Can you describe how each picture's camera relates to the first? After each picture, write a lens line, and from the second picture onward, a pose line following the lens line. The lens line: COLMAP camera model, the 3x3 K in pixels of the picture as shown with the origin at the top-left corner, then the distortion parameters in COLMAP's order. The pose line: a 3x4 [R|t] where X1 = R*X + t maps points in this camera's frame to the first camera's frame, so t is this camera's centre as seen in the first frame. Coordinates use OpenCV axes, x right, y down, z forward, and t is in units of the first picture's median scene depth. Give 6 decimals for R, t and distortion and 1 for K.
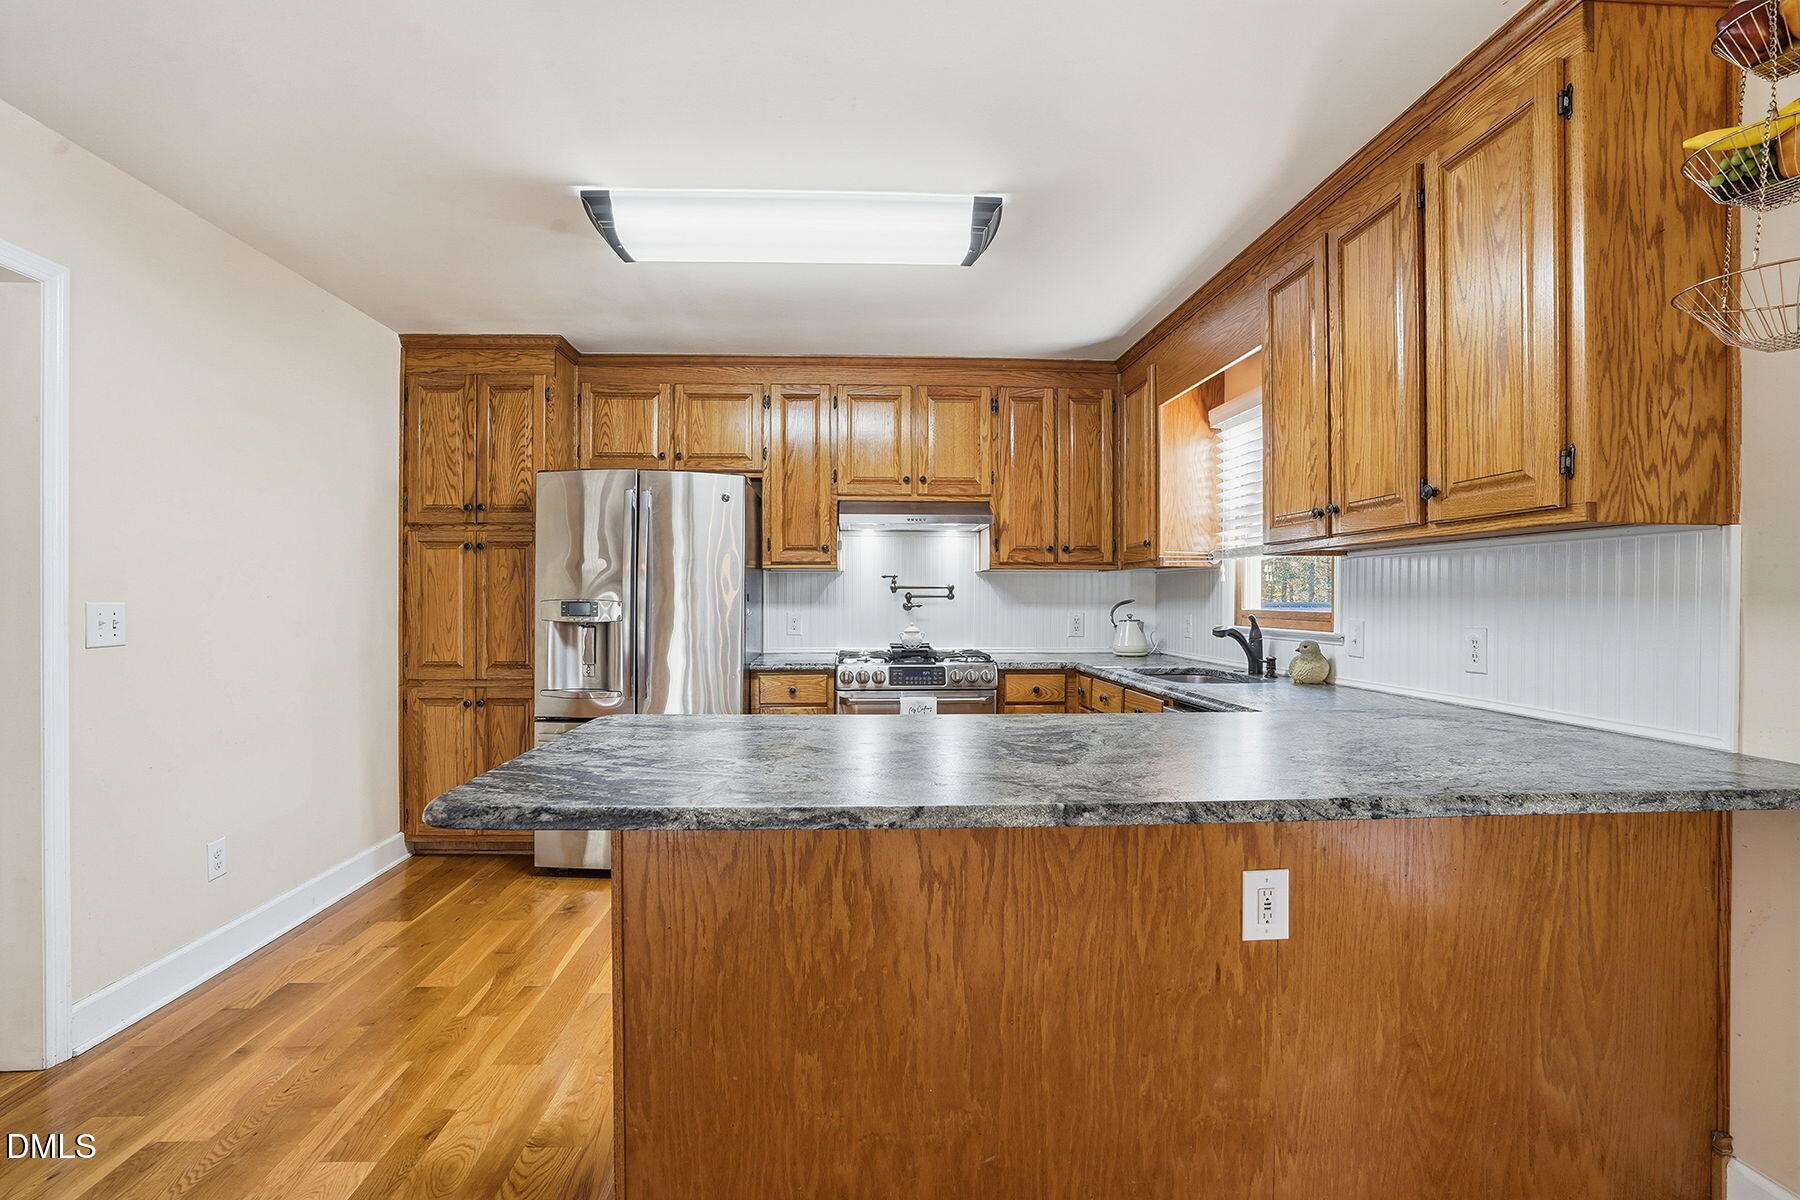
lens RADIAL K [[845.4, 0, 888.9], [0, 845.4, 598.1], [0, 0, 1]] dist [-0.070351, 0.034756]
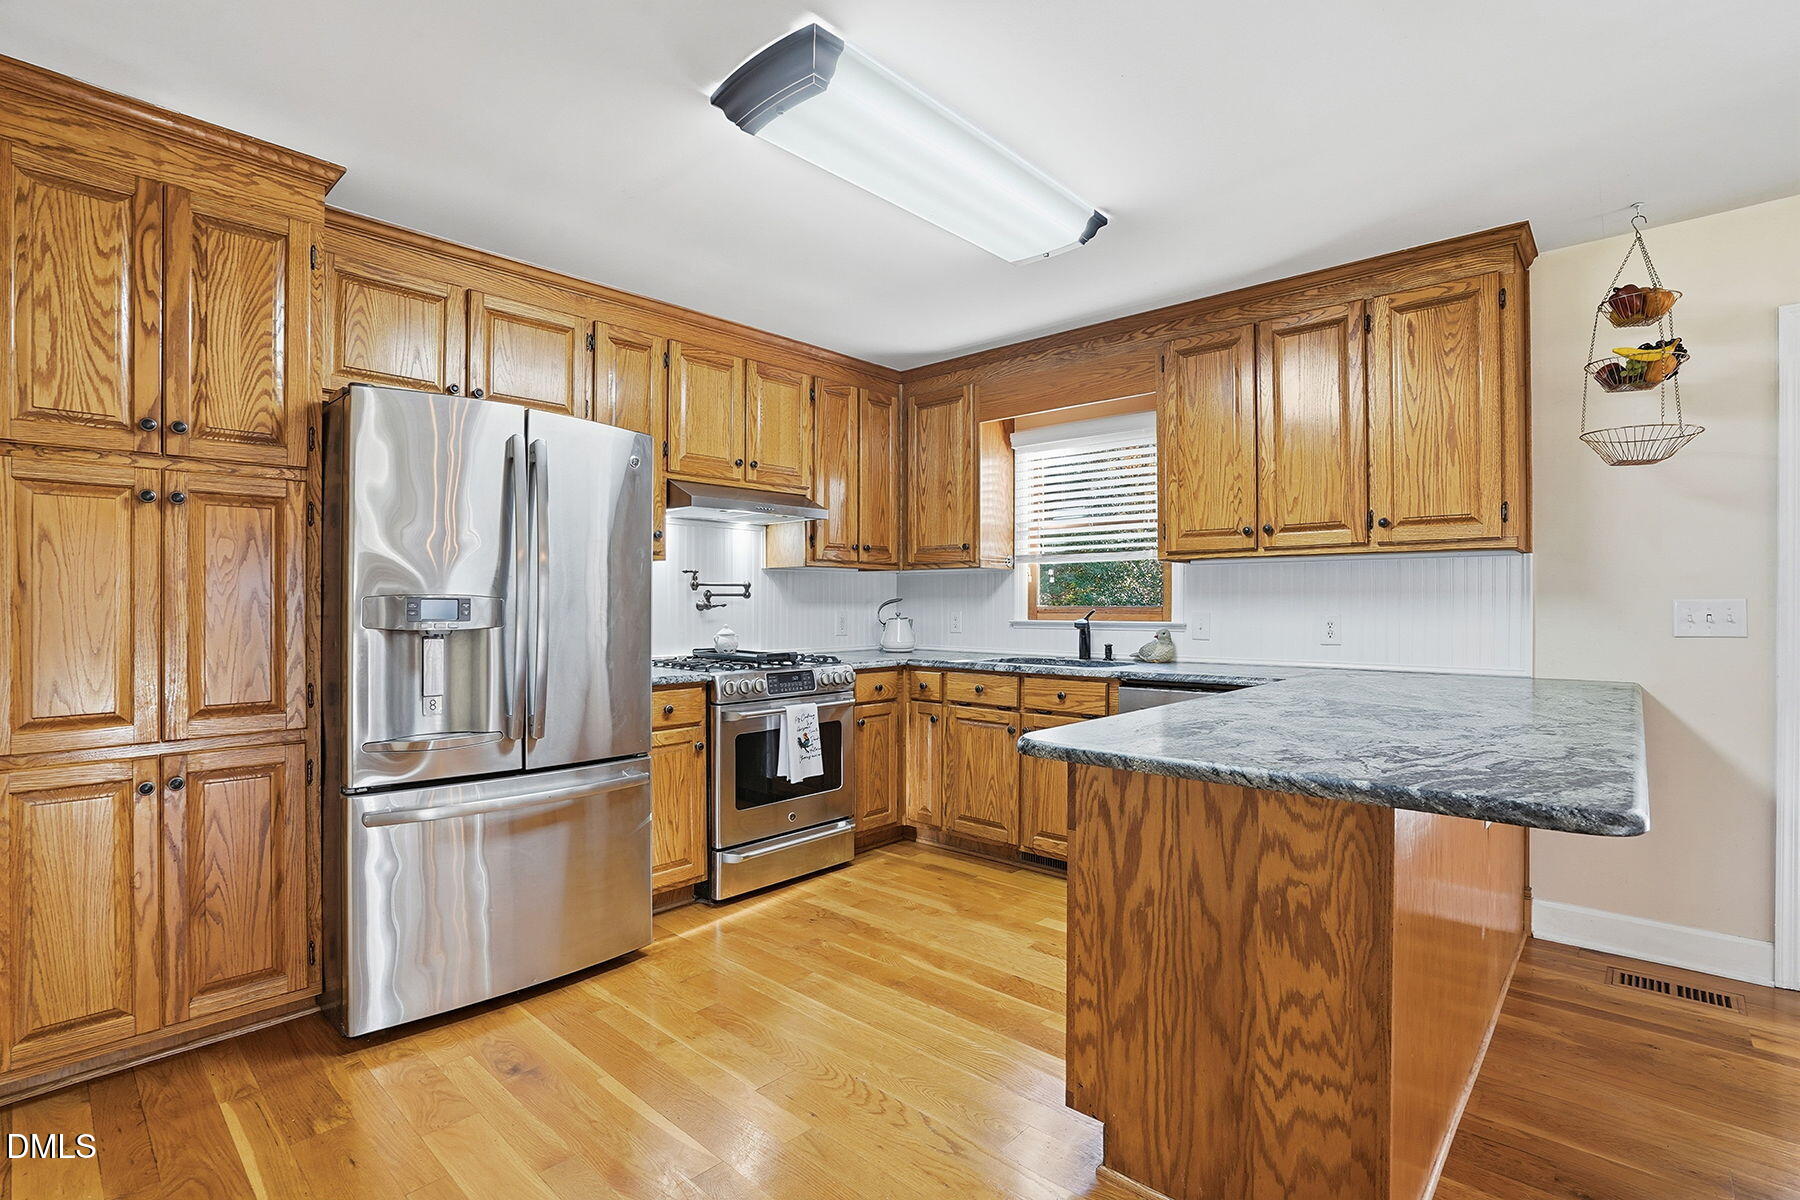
lens RADIAL K [[841.0, 0, 893.0], [0, 841.0, 598.4], [0, 0, 1]] dist [-0.061184, 0.024302]
pose [[0.715553, 0.002348, 0.698555, -0.524046], [0.001618, 0.999986, -0.005018, 0.007638], [-0.698557, 0.004721, 0.715539, 0.282949]]
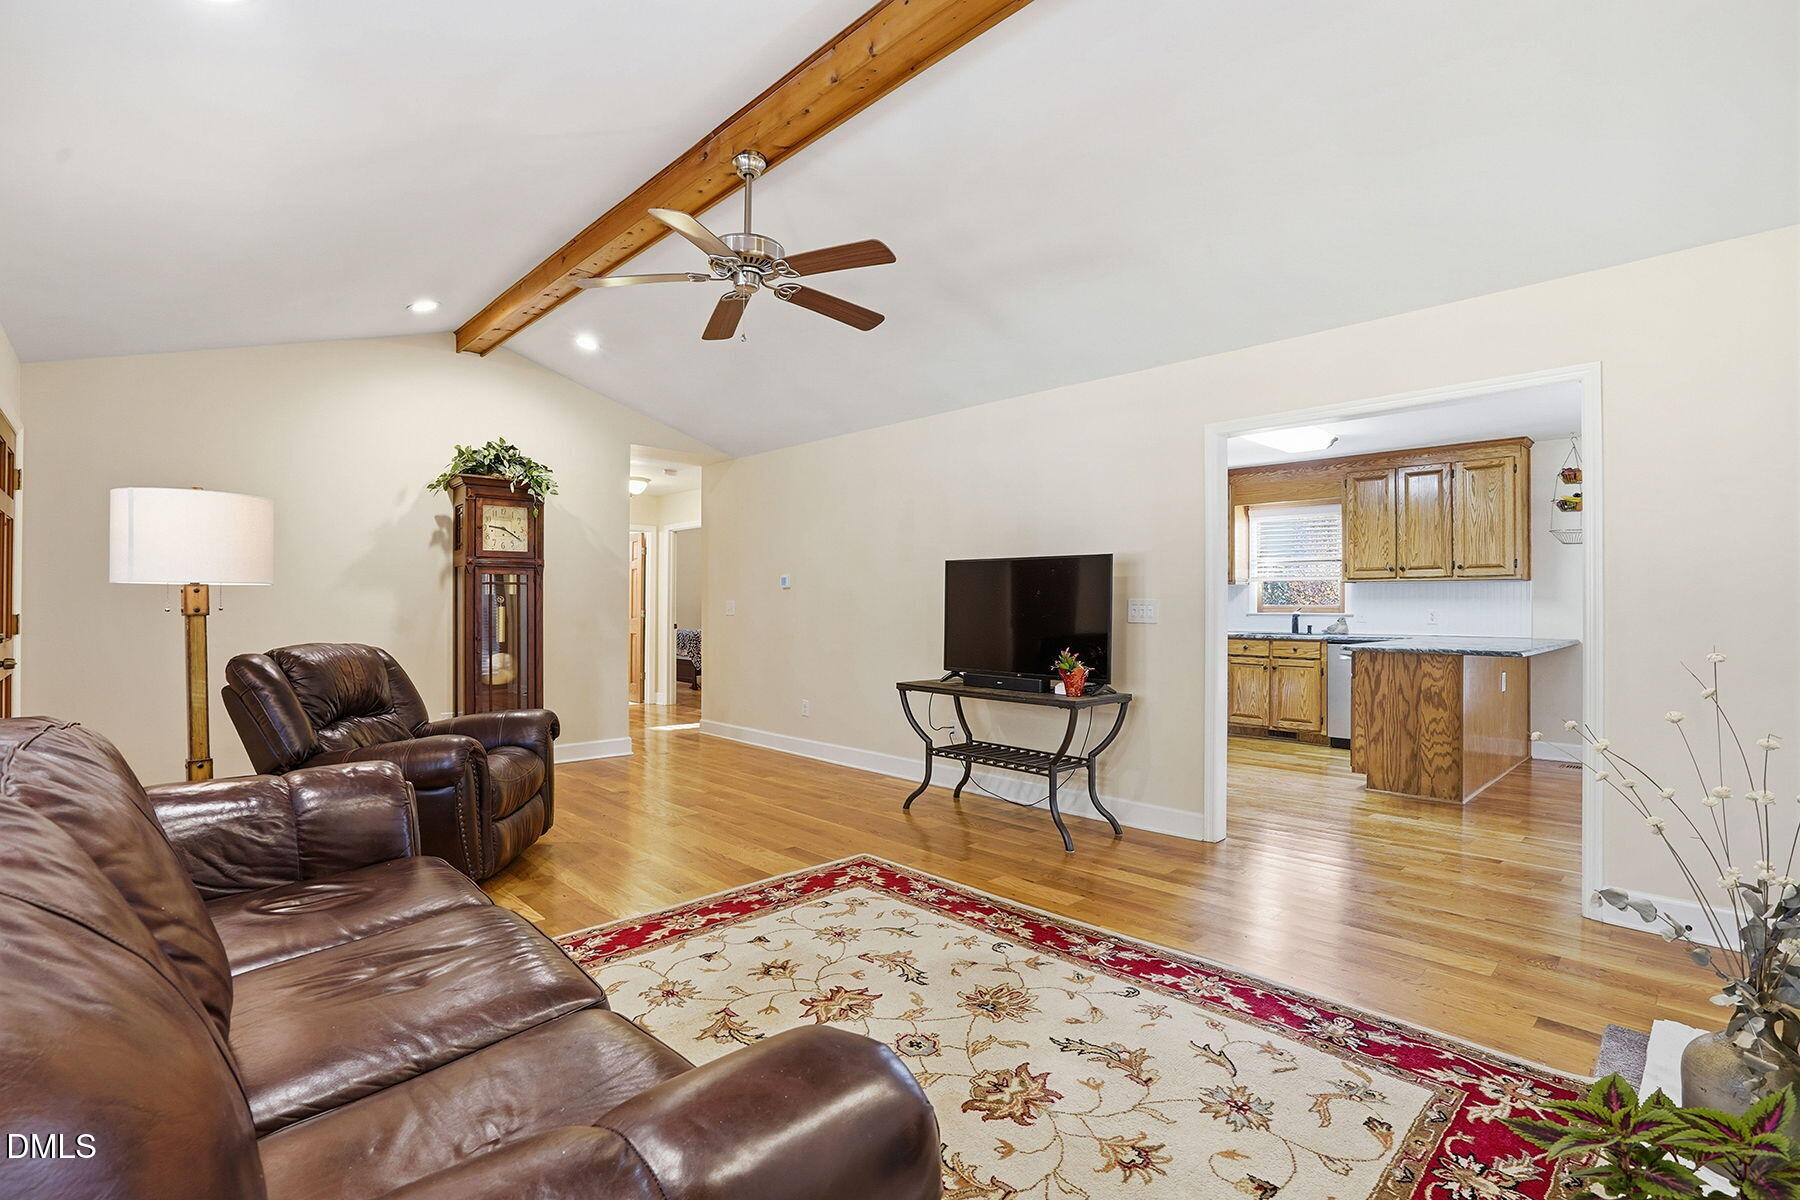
lens RADIAL K [[841.0, 0, 893.0], [0, 841.0, 598.4], [0, 0, 1]] dist [-0.061184, 0.024302]
pose [[0.760189, 0.003042, 0.649695, -1.610234], [0.000156, 0.999988, -0.004864, 0.005908], [-0.649702, 0.003799, 0.760179, -0.004296]]
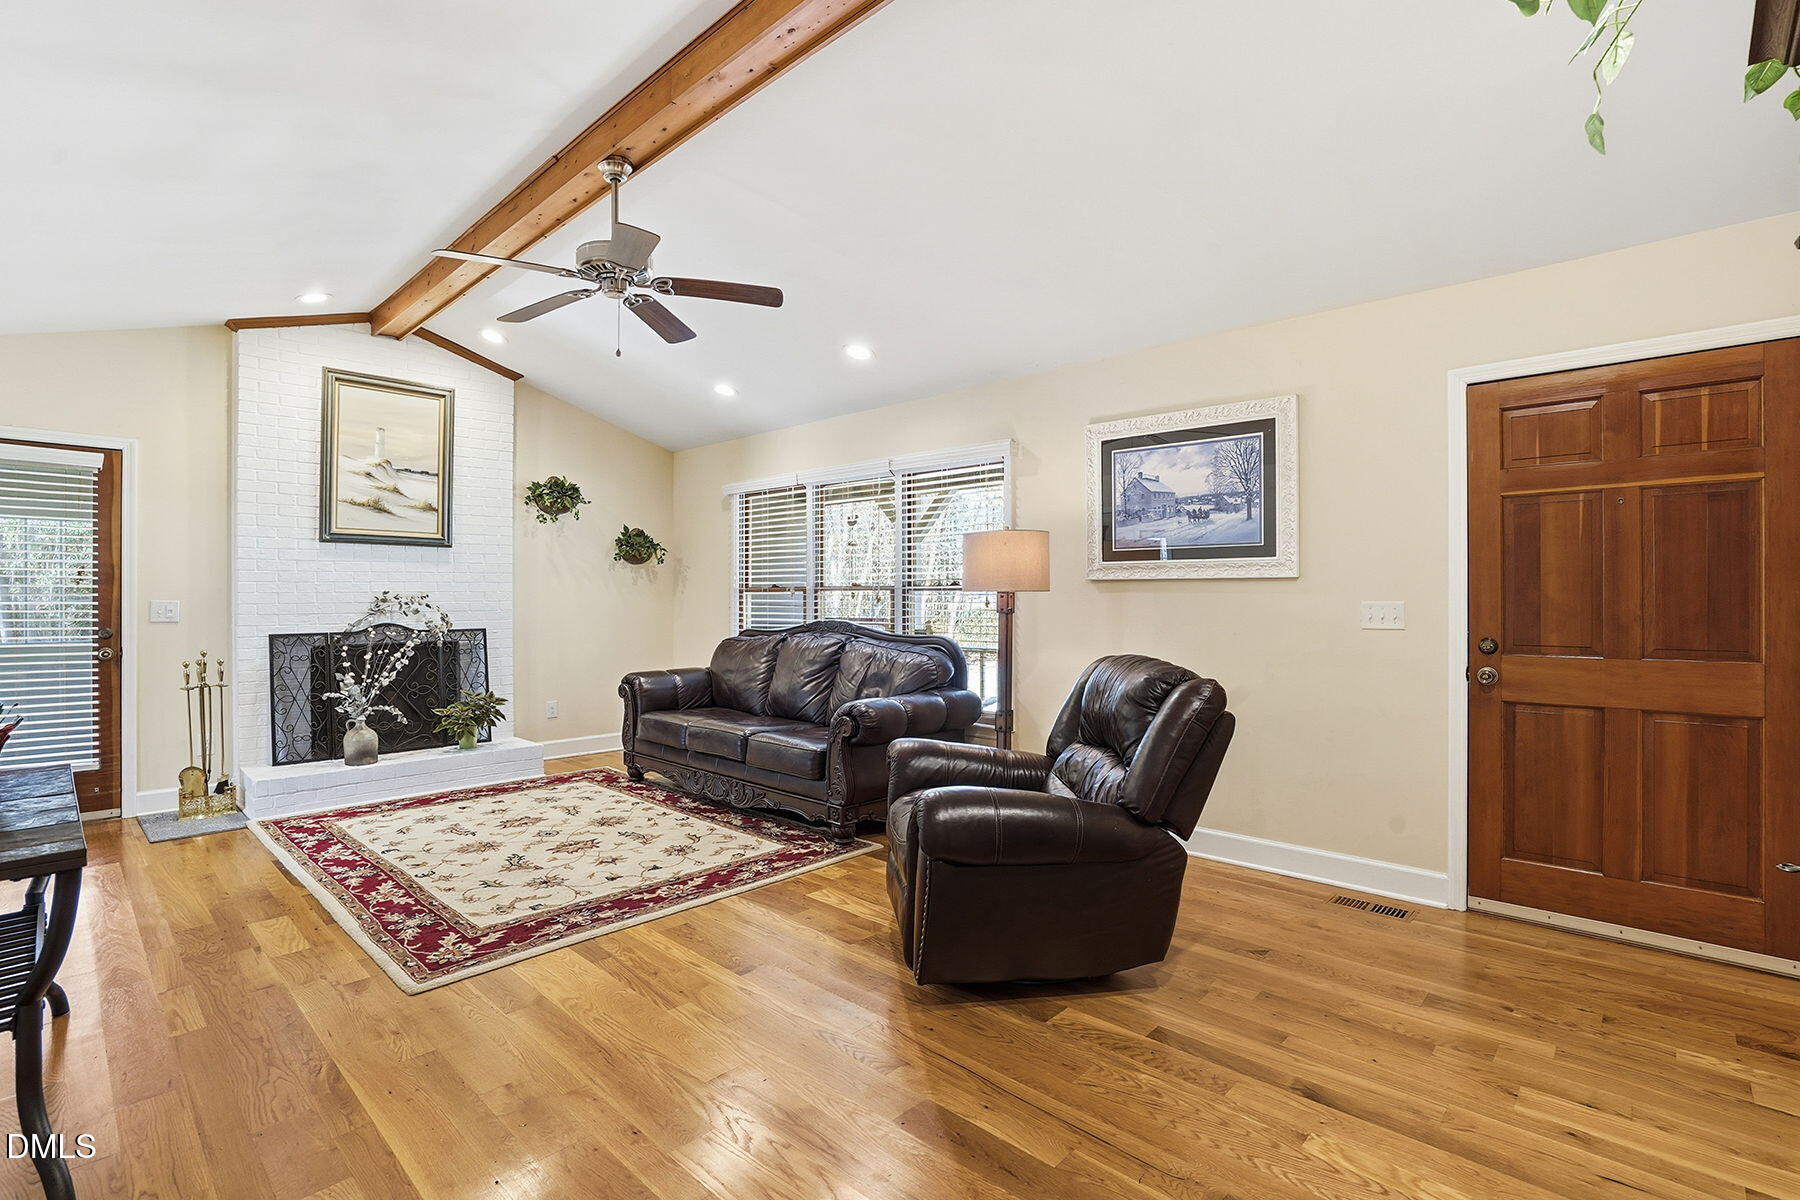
lens RADIAL K [[841.0, 0, 893.0], [0, 841.0, 598.4], [0, 0, 1]] dist [-0.061184, 0.024302]
pose [[-0.725982, 0.000154, -0.687713, -0.805256], [0.000658, 1.000000, -0.000470, -0.001025], [0.687713, -0.000794, -0.725982, 1.528986]]
